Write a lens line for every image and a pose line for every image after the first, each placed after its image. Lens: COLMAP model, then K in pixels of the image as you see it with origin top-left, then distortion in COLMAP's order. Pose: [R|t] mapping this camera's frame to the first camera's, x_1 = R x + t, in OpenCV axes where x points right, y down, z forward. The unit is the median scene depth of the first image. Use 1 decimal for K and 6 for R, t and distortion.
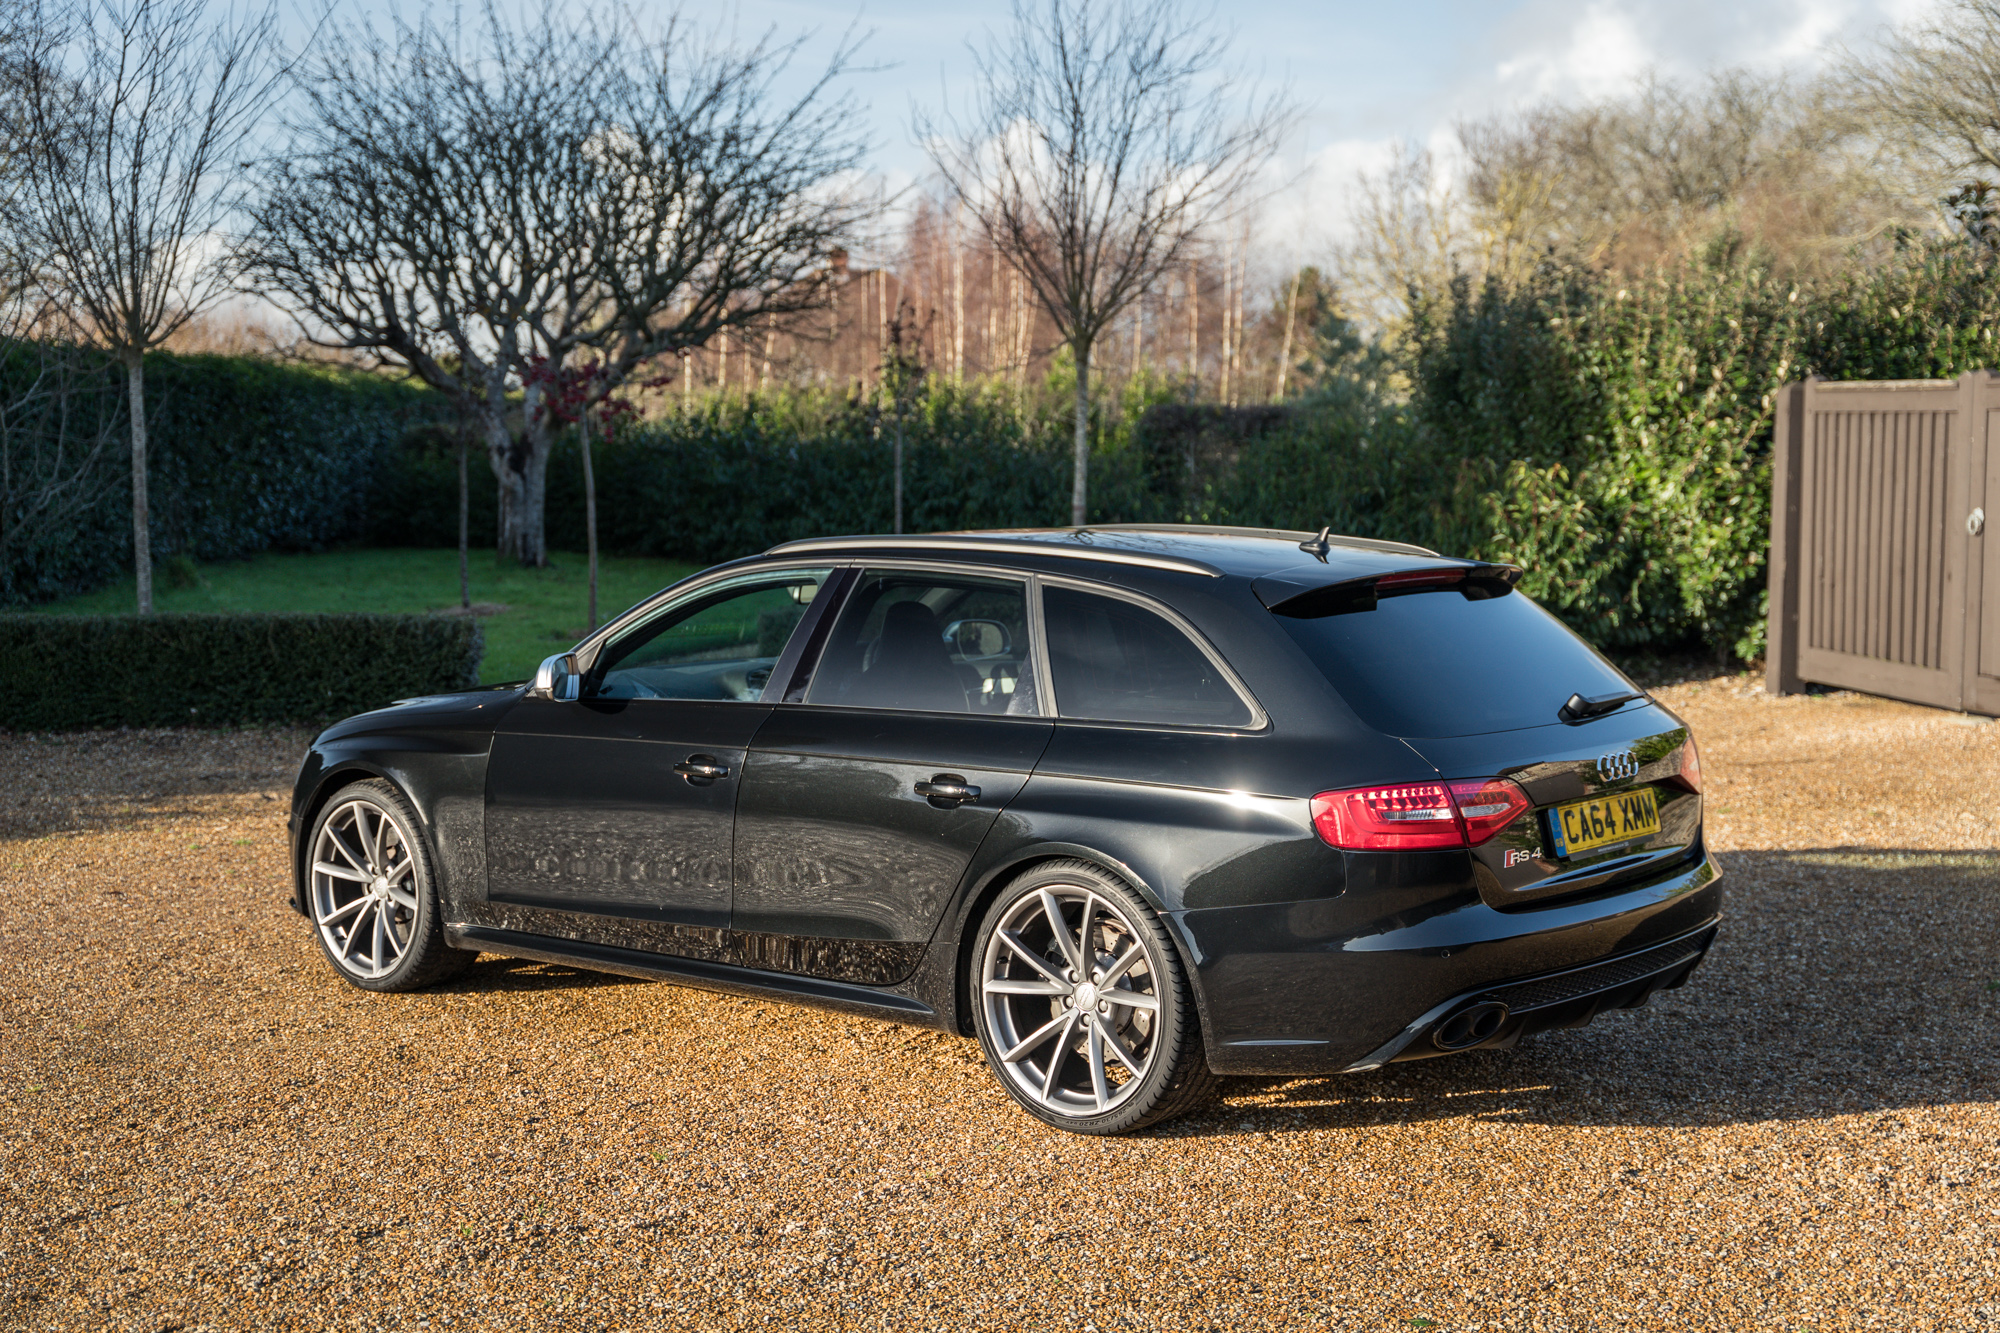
lens RADIAL K [[2589.5, 0, 1000.0], [0, 2589.5, 666.5], [0, 0, 1]] dist [0.008802, 0.023904]
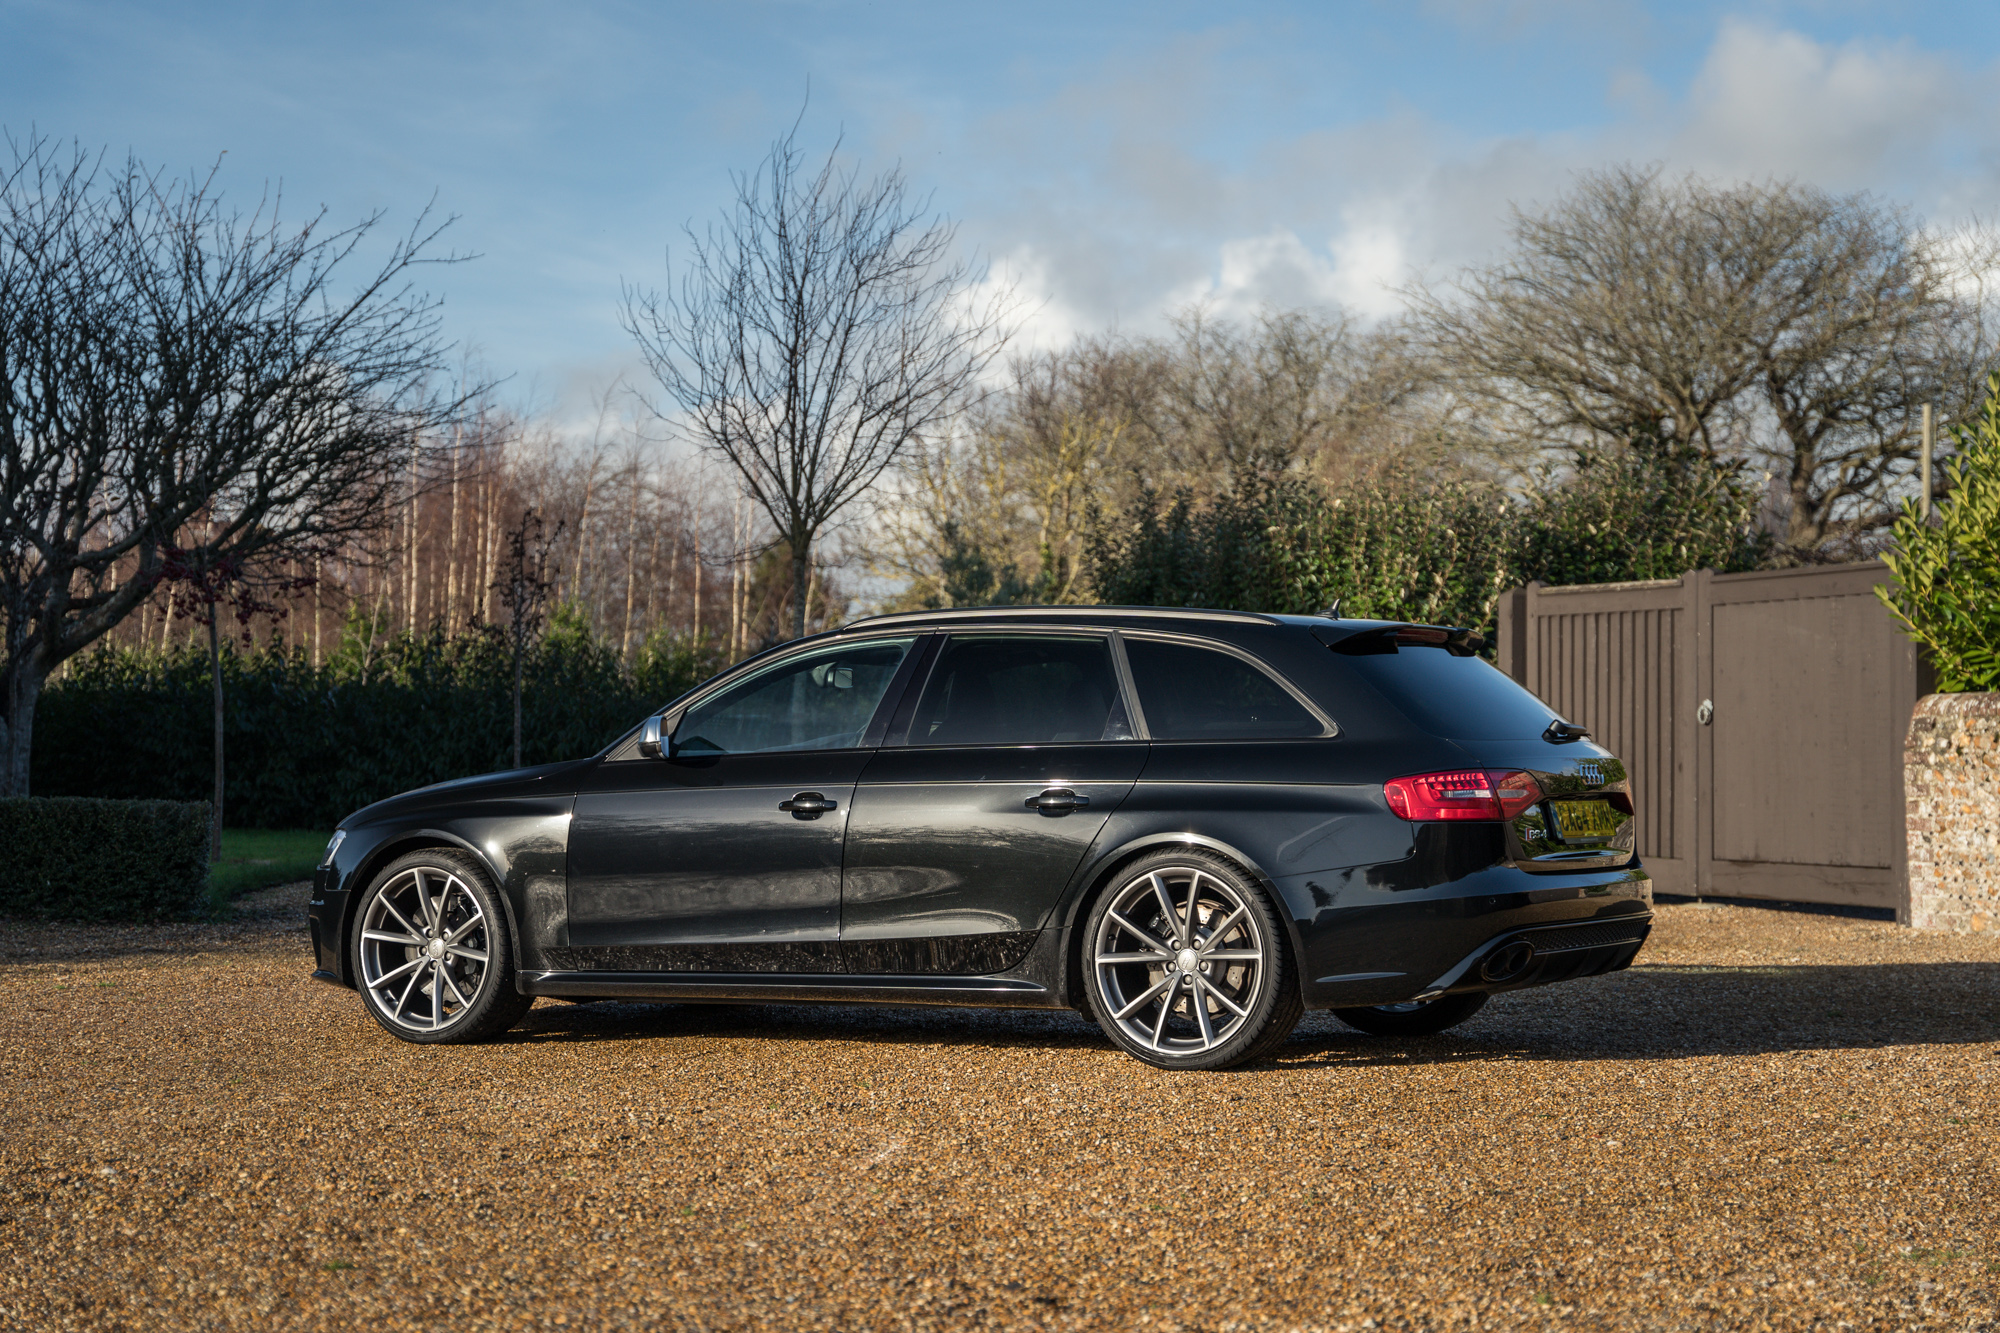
lens RADIAL K [[3428.8, 0, 1000.0], [0, 3428.8, 666.5], [0, 0, 1]] dist [0.140644, -0.017808]
pose [[0.976410, 0.012722, 0.215552, -0.177235], [0.014074, 0.992390, -0.122325, 0.081486], [-0.215467, 0.122473, 0.968800, -0.251497]]
